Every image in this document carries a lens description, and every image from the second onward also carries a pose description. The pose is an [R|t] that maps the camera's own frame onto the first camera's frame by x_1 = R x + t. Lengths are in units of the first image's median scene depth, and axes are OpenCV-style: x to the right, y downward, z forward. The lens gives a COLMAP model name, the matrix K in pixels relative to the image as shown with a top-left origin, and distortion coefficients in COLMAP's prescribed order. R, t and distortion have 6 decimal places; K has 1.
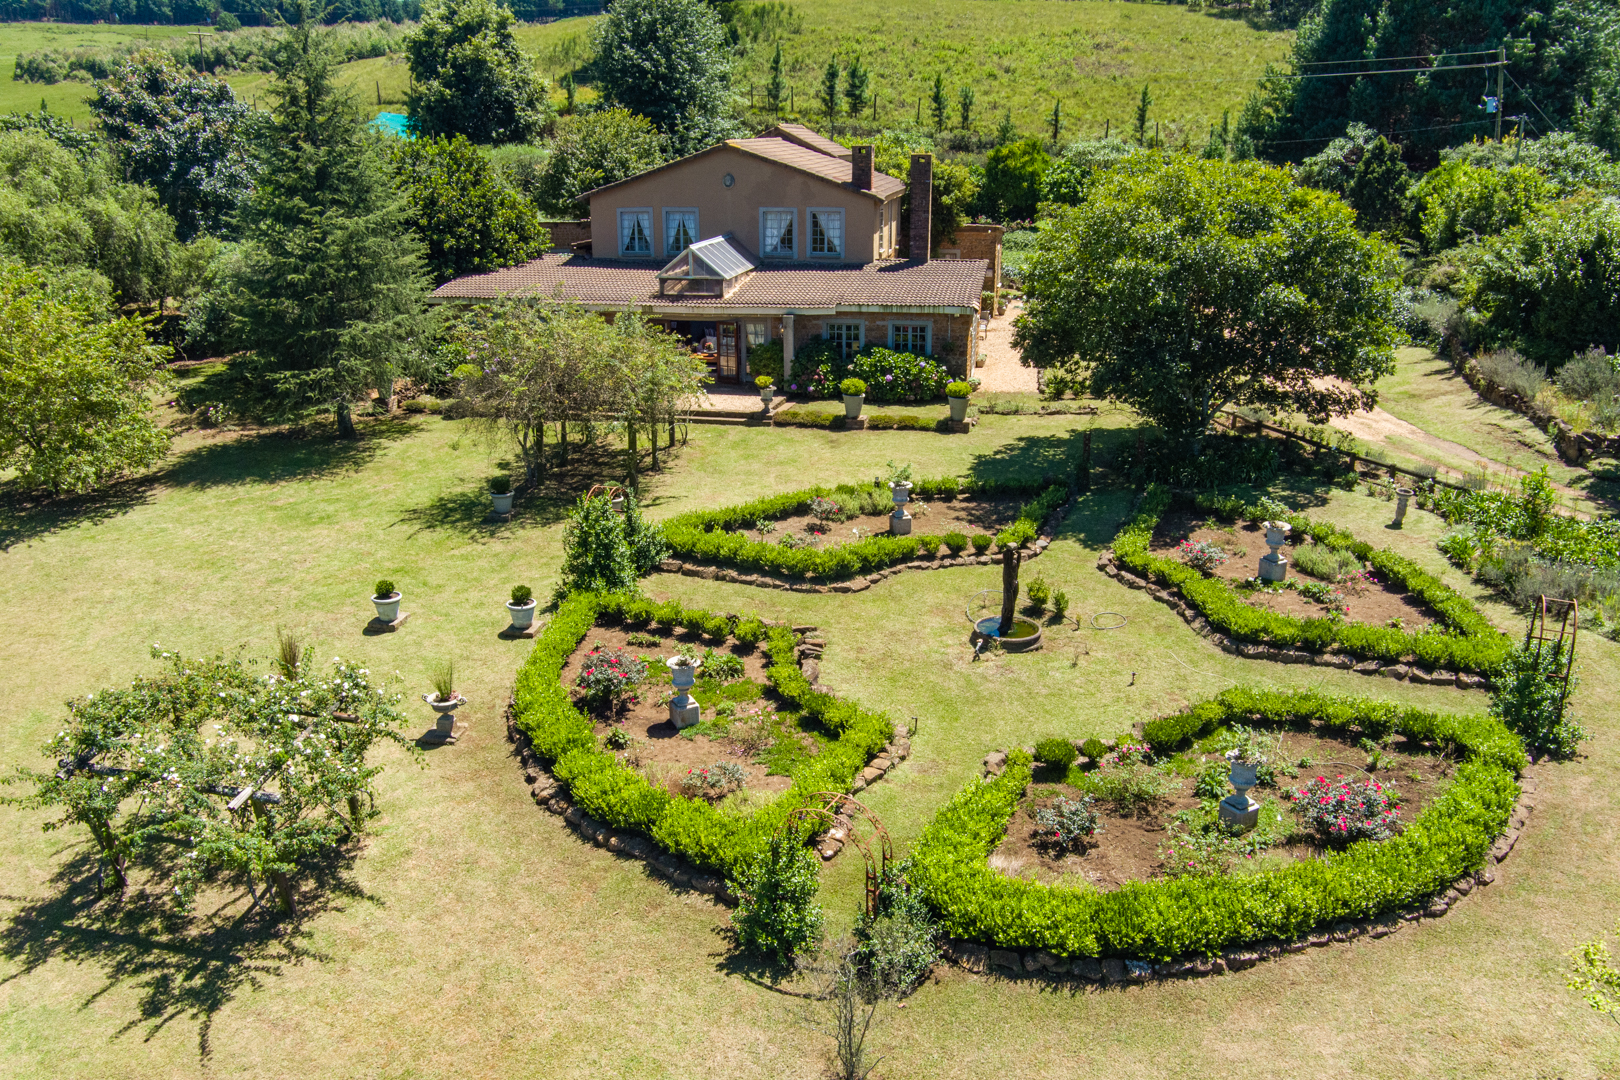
lens RADIAL K [[1313.1, 0, 810.0], [0, 1313.1, 540.0], [0, 0, 1]] dist [-0.088215, 0.048736]
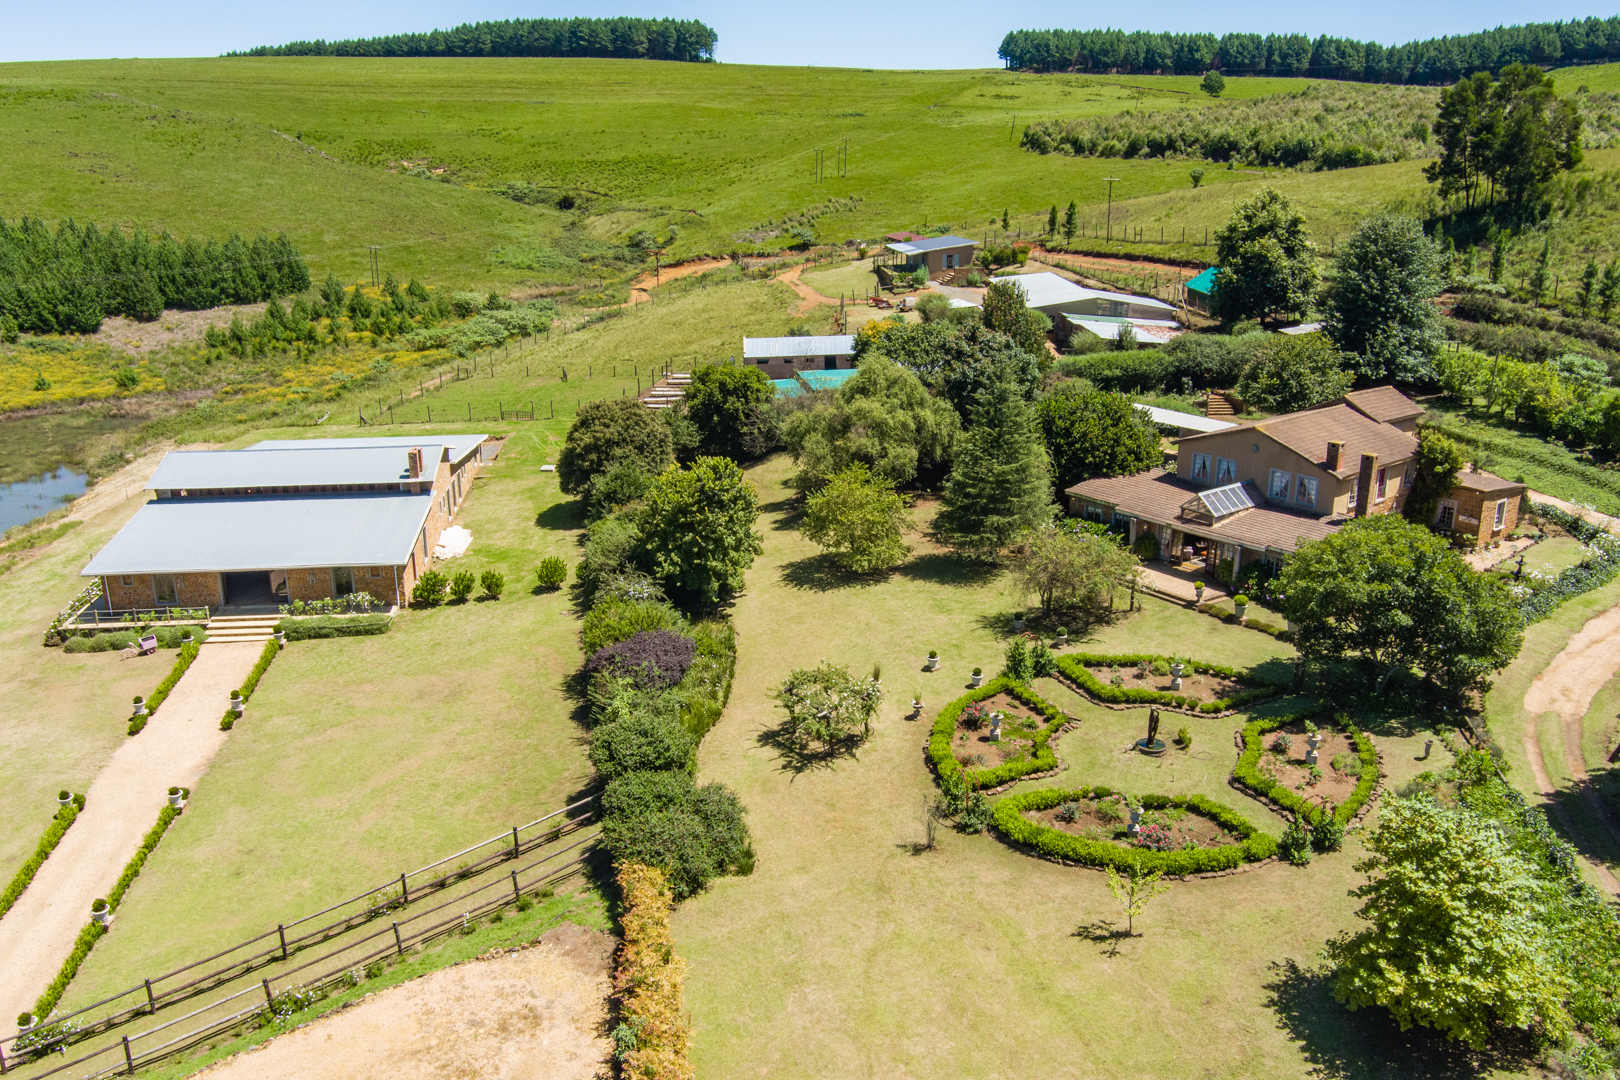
lens RADIAL K [[1313.1, 0, 810.0], [0, 1313.1, 540.0], [0, 0, 1]] dist [-0.088215, 0.048736]
pose [[0.756909, 0.200503, -0.622002, 0.608206], [-0.203927, 0.976712, 0.066687, -0.178697], [0.620888, 0.076367, 0.780170, -0.658221]]
